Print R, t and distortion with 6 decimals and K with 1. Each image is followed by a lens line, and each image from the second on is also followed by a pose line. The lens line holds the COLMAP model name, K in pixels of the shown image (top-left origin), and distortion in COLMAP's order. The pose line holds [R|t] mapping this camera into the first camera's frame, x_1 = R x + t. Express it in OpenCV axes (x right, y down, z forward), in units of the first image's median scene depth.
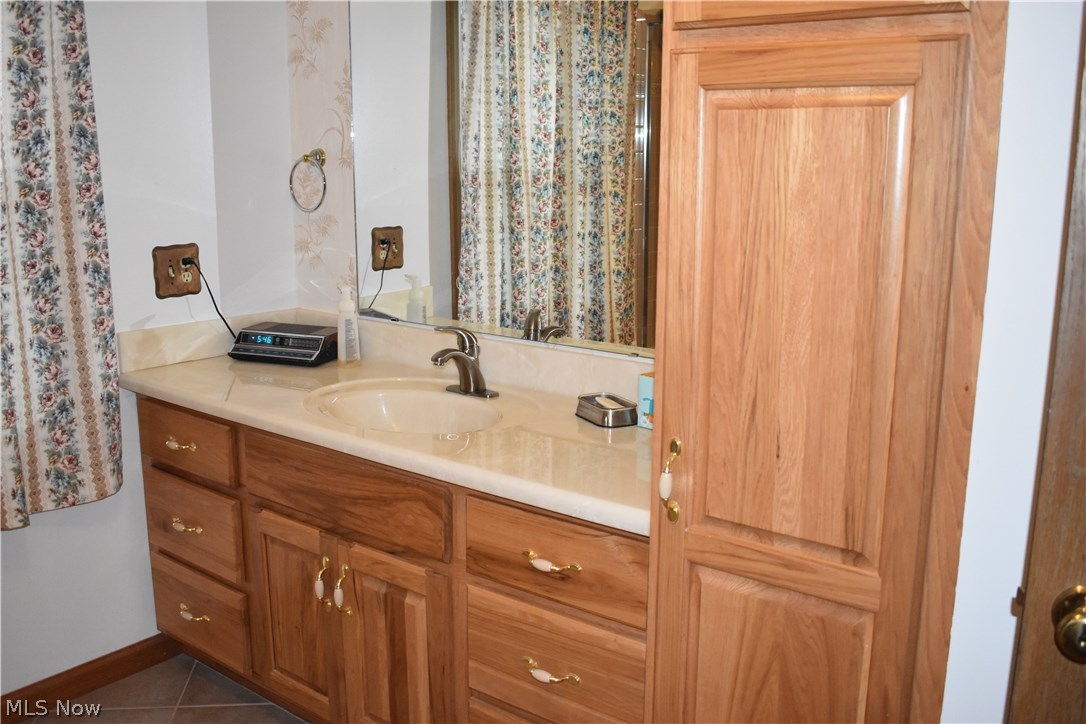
lens RADIAL K [[1006.5, 0, 543.0], [0, 1006.5, 362.0], [0, 0, 1]] dist [-0.080302, 0.009415]
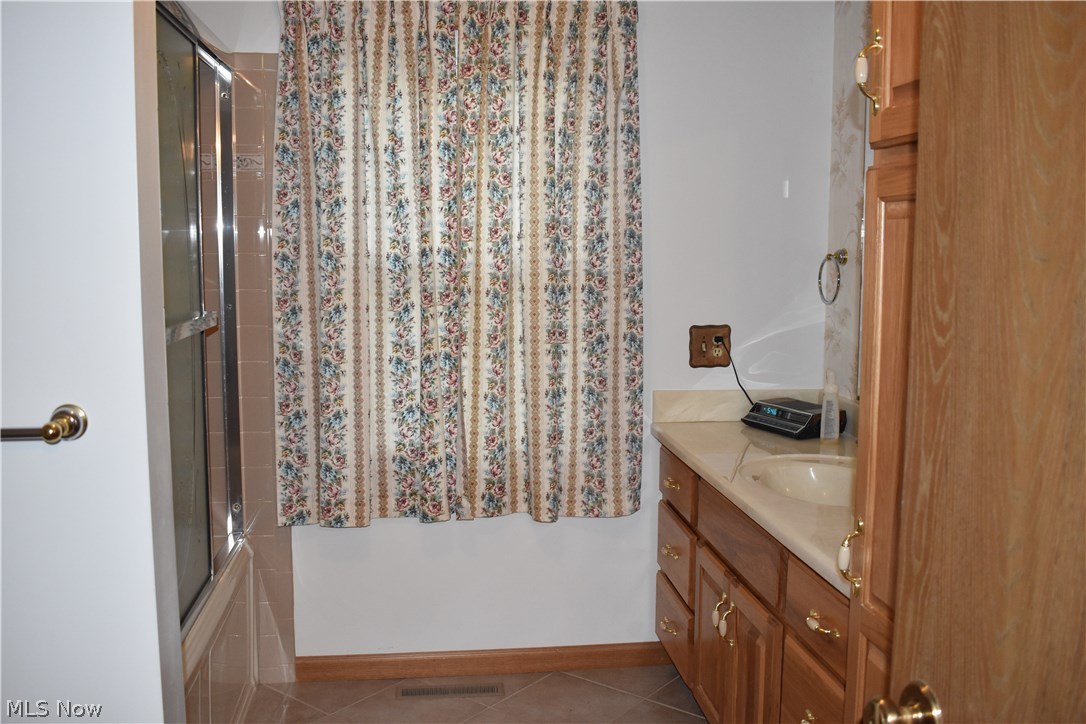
lens RADIAL K [[1006.5, 0, 543.0], [0, 1006.5, 362.0], [0, 0, 1]] dist [-0.080302, 0.009415]
pose [[0.708935, 0.080745, -0.700637, 0.389355], [-0.144679, 0.988947, -0.032422, -0.003515], [0.690275, 0.124352, 0.712781, -0.017412]]
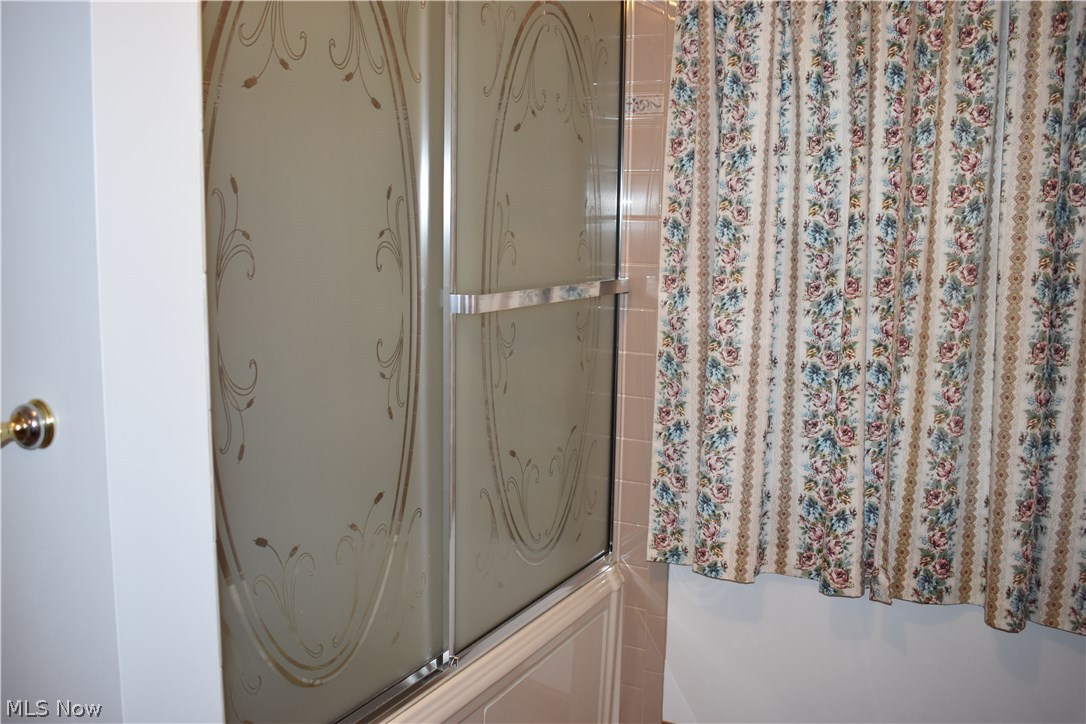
lens RADIAL K [[1006.5, 0, 543.0], [0, 1006.5, 362.0], [0, 0, 1]] dist [-0.080302, 0.009415]
pose [[0.172949, 0.136329, -0.975450, 0.226752], [-0.214781, 0.971760, 0.097732, -0.064170], [0.961227, 0.192606, 0.197345, 0.344590]]
